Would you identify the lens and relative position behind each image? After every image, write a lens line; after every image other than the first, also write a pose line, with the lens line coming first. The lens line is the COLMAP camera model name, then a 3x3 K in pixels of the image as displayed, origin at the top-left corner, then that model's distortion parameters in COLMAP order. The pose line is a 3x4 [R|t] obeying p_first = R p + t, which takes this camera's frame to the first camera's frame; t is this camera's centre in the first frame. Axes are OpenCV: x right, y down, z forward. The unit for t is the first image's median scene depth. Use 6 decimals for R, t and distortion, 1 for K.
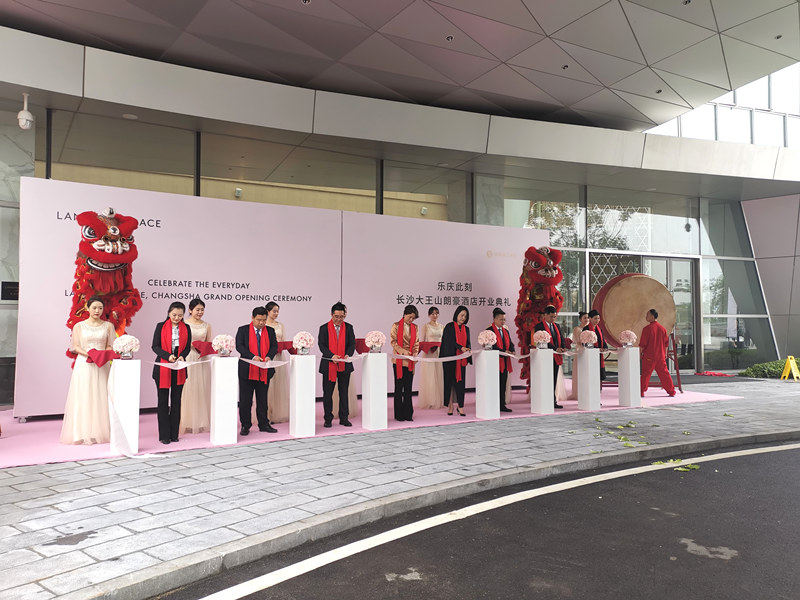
lens RADIAL K [[614.5, 0, 400.0], [0, 614.5, 300.0], [0, 0, 1]] dist [0.112609, 0.000638]
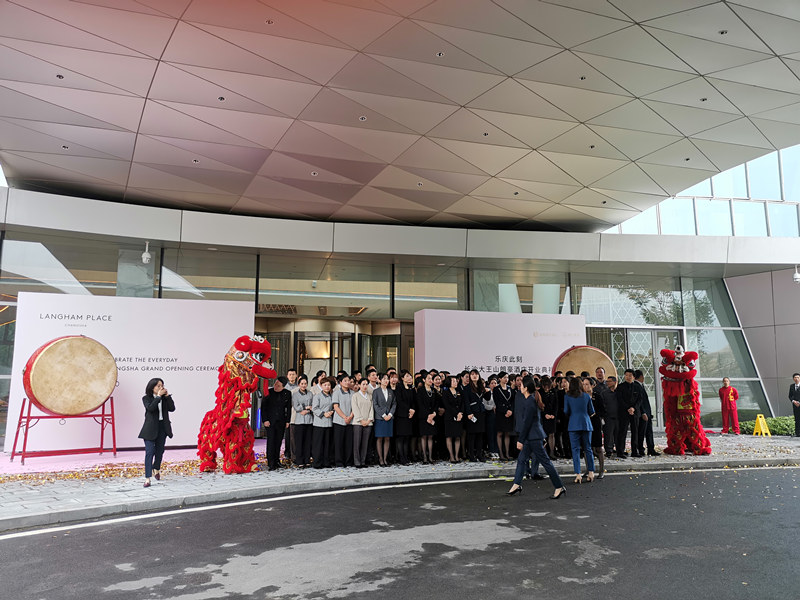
lens RADIAL K [[607.9, 0, 400.0], [0, 607.9, 300.0], [0, 0, 1]] dist [0.102390, -0.004660]
pose [[0.986785, -0.044901, -0.155688, 0.173746], [0.026075, 0.992319, -0.120923, 0.004816], [0.159922, 0.115265, 0.980377, -0.240989]]
